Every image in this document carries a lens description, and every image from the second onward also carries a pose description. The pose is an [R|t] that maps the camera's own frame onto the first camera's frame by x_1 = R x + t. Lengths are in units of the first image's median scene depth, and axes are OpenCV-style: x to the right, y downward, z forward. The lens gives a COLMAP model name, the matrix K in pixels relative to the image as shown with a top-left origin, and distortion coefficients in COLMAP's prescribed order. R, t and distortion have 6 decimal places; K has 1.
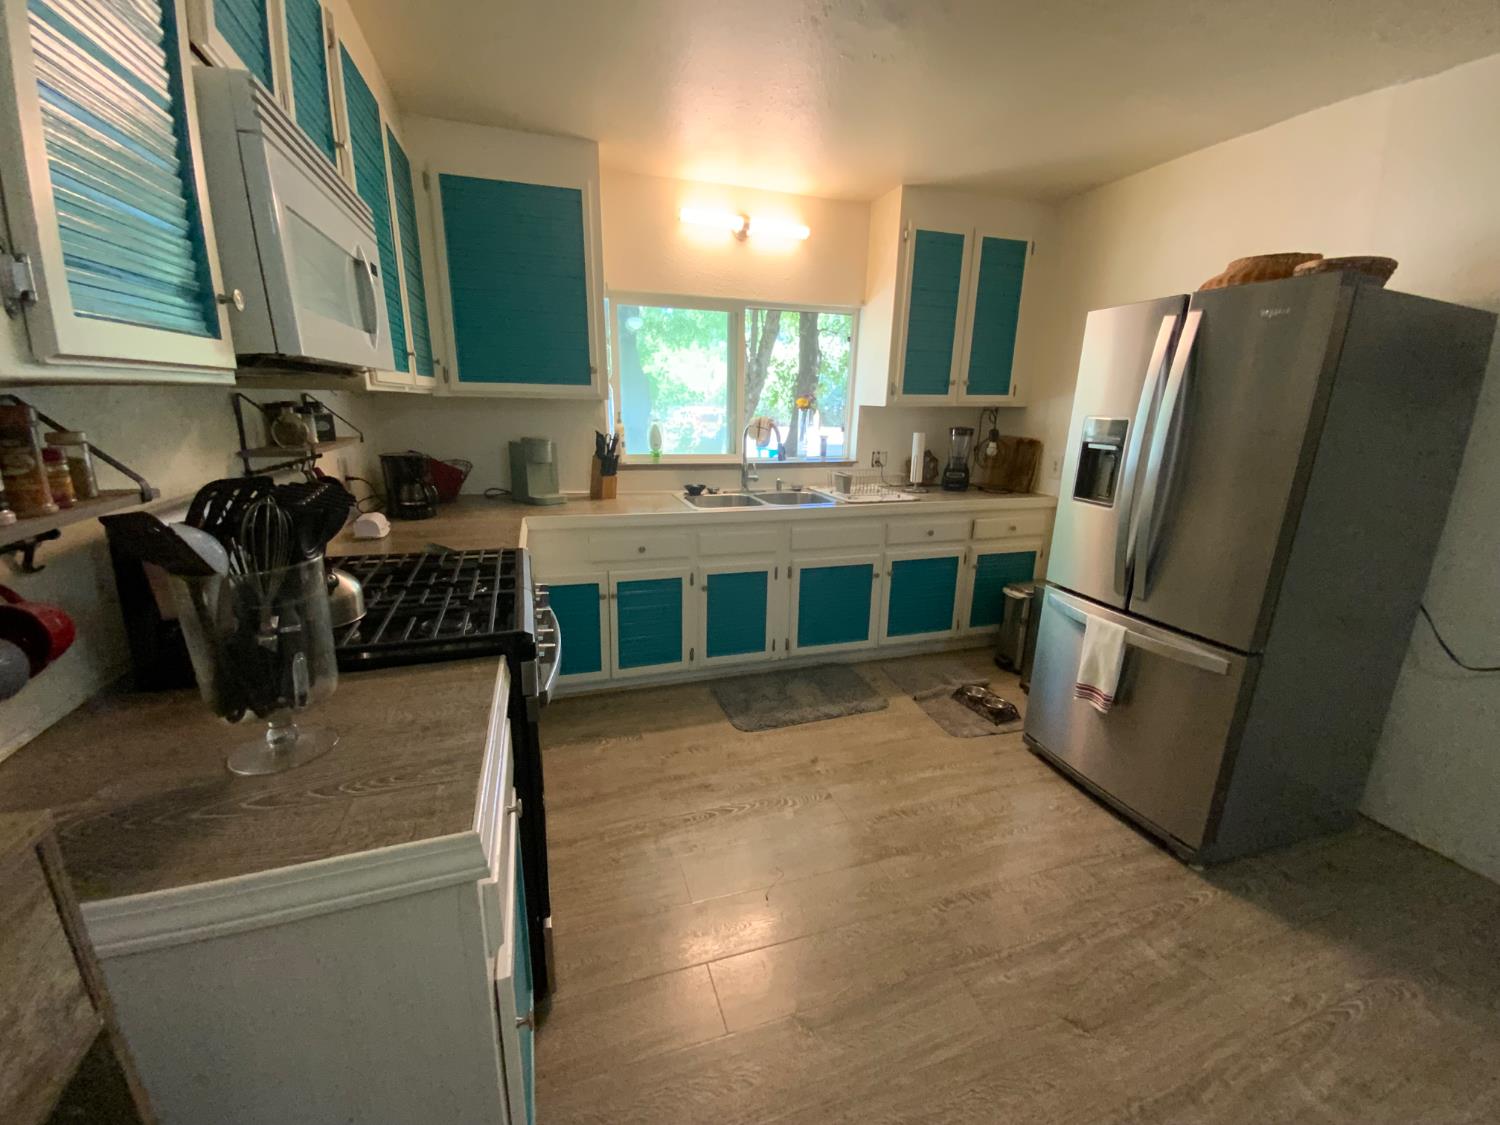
lens RADIAL K [[605.2, 0, 744.9], [0, 605.2, 564.7], [0, 0, 1]] dist [0.000010, -0.000935]
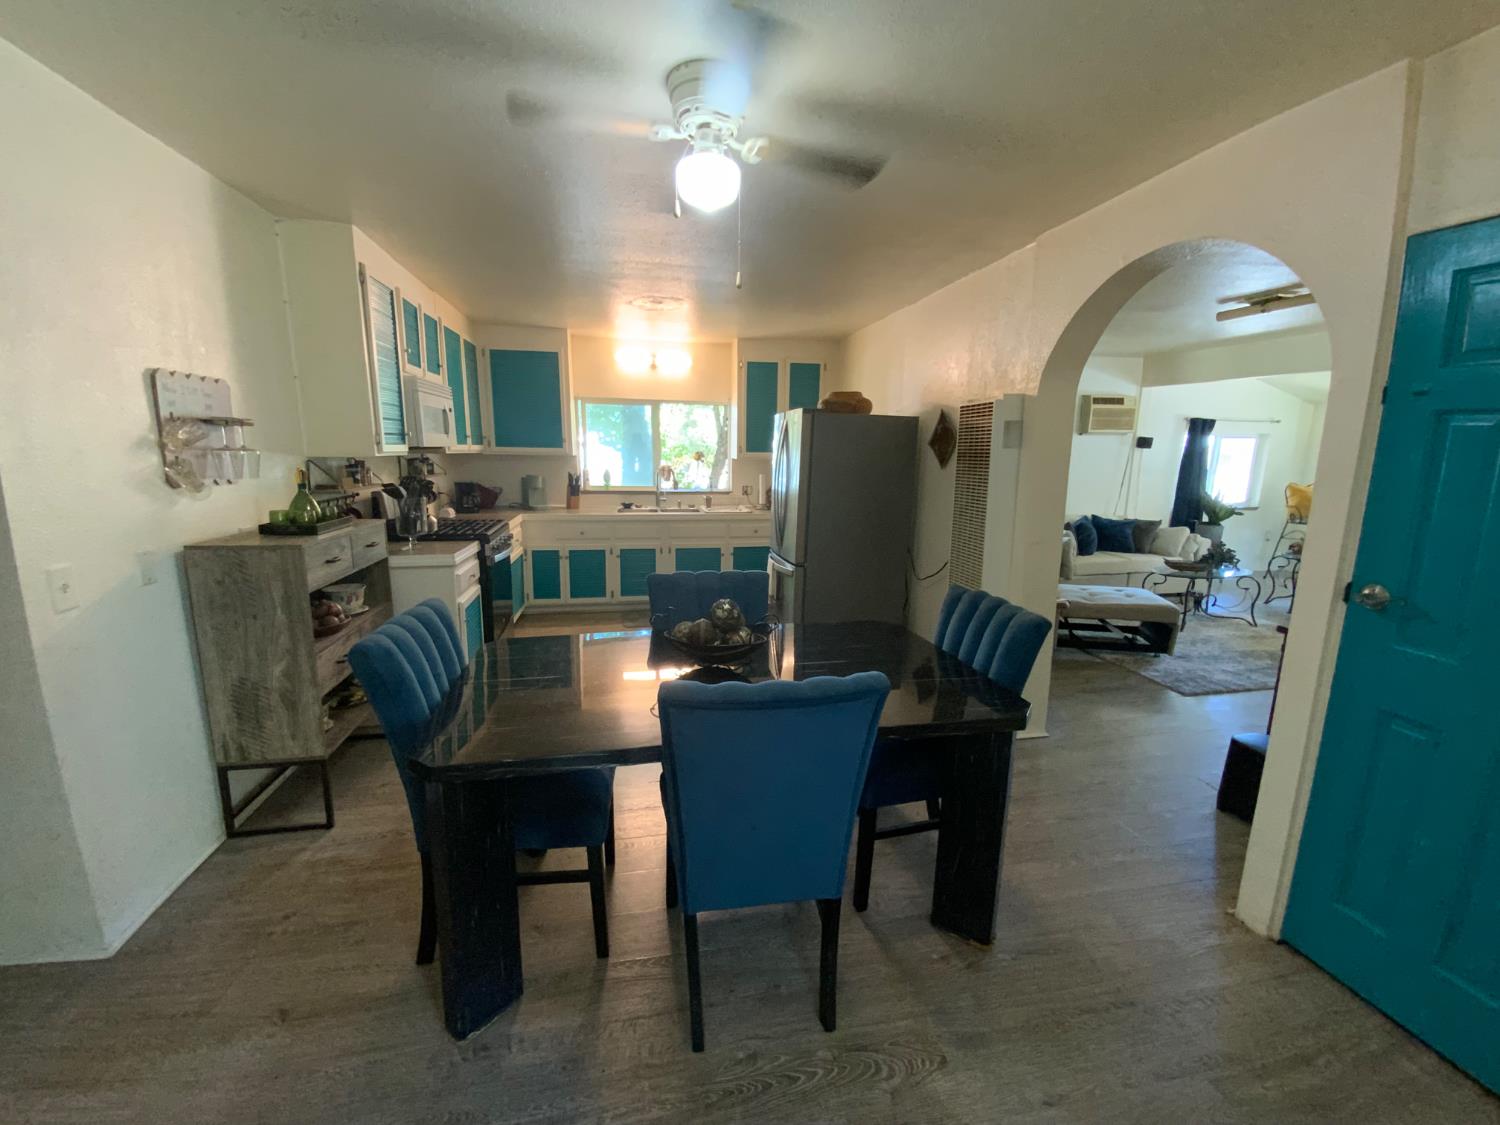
lens RADIAL K [[605.2, 0, 754.4], [0, 605.2, 565.9], [0, 0, 1]] dist [0.000010, -0.000935]
pose [[0.993570, 0.019390, -0.111545, 0.543916], [-0.027787, 0.996854, -0.074223, 0.190594], [0.109755, 0.076845, 0.990984, -0.764011]]
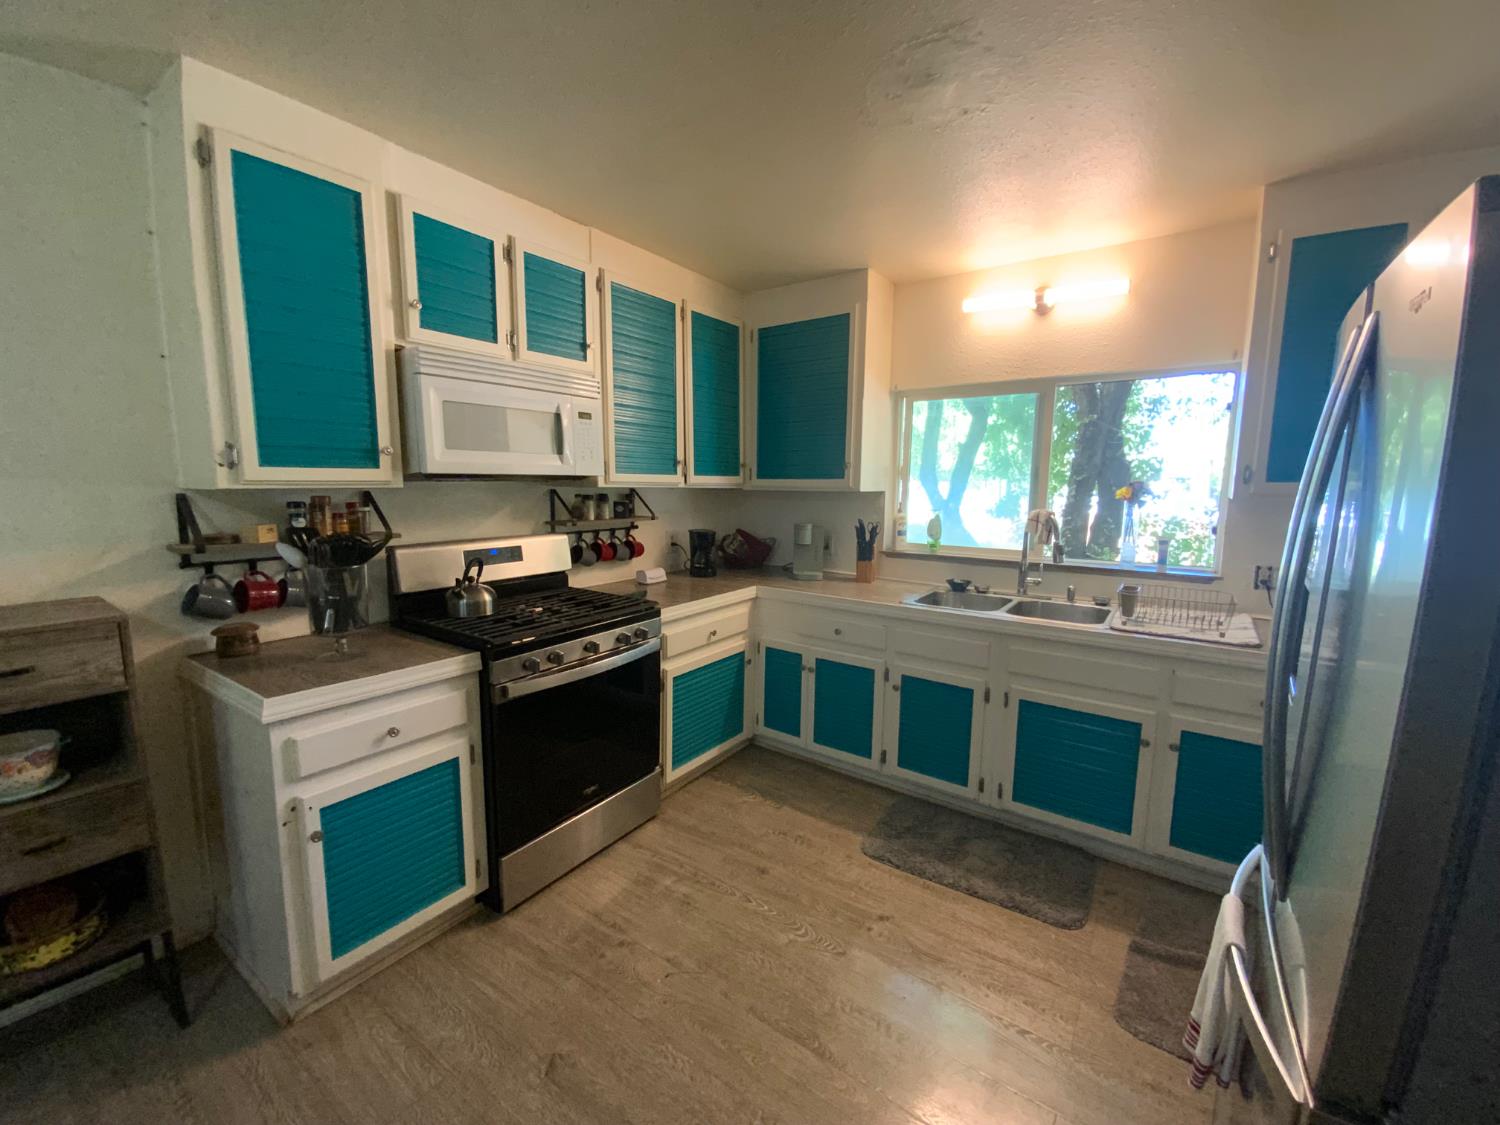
lens RADIAL K [[605.2, 0, 749.1], [0, 605.2, 561.1], [0, 0, 1]] dist [0.000010, -0.000935]
pose [[0.590941, 0.089103, -0.801779, 0.517759], [-0.214518, 0.975455, -0.049704, -0.054633], [0.777670, 0.201368, 0.595551, 0.232503]]
